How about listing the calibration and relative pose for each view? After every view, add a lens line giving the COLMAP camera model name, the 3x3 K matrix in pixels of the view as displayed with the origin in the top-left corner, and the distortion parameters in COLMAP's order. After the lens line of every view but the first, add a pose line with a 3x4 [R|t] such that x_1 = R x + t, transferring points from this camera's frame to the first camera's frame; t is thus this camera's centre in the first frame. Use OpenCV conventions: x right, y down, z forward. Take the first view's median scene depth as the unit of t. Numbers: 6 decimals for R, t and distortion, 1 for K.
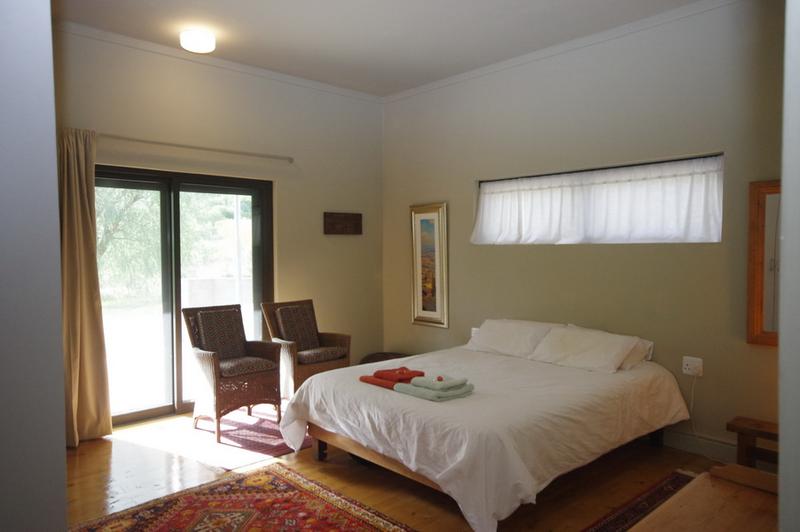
lens RADIAL K [[567.4, 0, 400.0], [0, 567.4, 266.0], [0, 0, 1]] dist [0.038581, 0.000720]
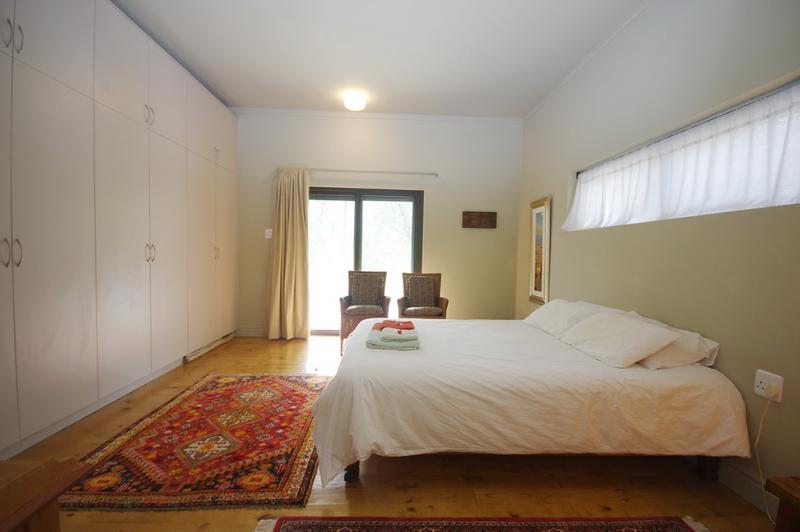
lens RADIAL K [[348.6, 0, 400.0], [0, 348.6, 266.0], [0, 0, 1]] dist [-0.001446, -0.000456]
pose [[0.756528, 0.044105, -0.652472, 0.399243], [-0.048923, 0.998744, 0.010787, 0.044653], [0.652128, 0.023760, 0.757736, 0.357052]]
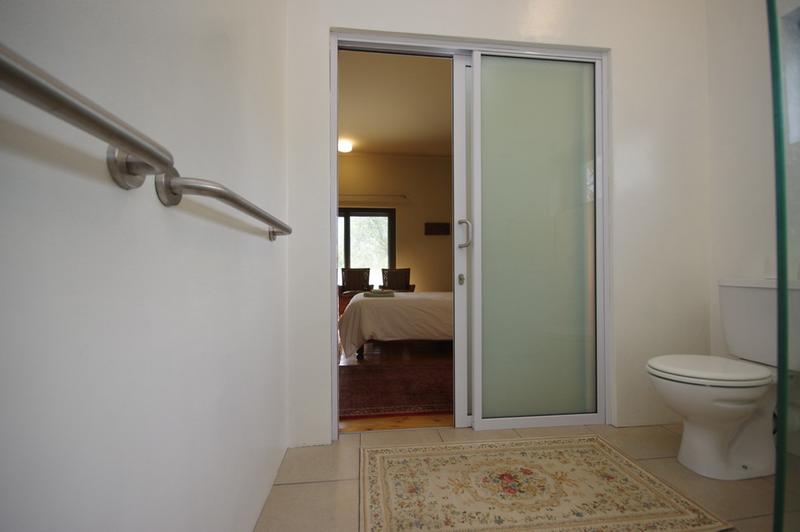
lens RADIAL K [[348.6, 0, 400.0], [0, 348.6, 266.0], [0, 0, 1]] dist [-0.001446, -0.000456]
pose [[0.800235, -0.005164, -0.599664, 0.643915], [-0.023944, 0.998890, -0.040555, 0.124766], [0.599208, 0.046812, 0.799223, 0.052878]]
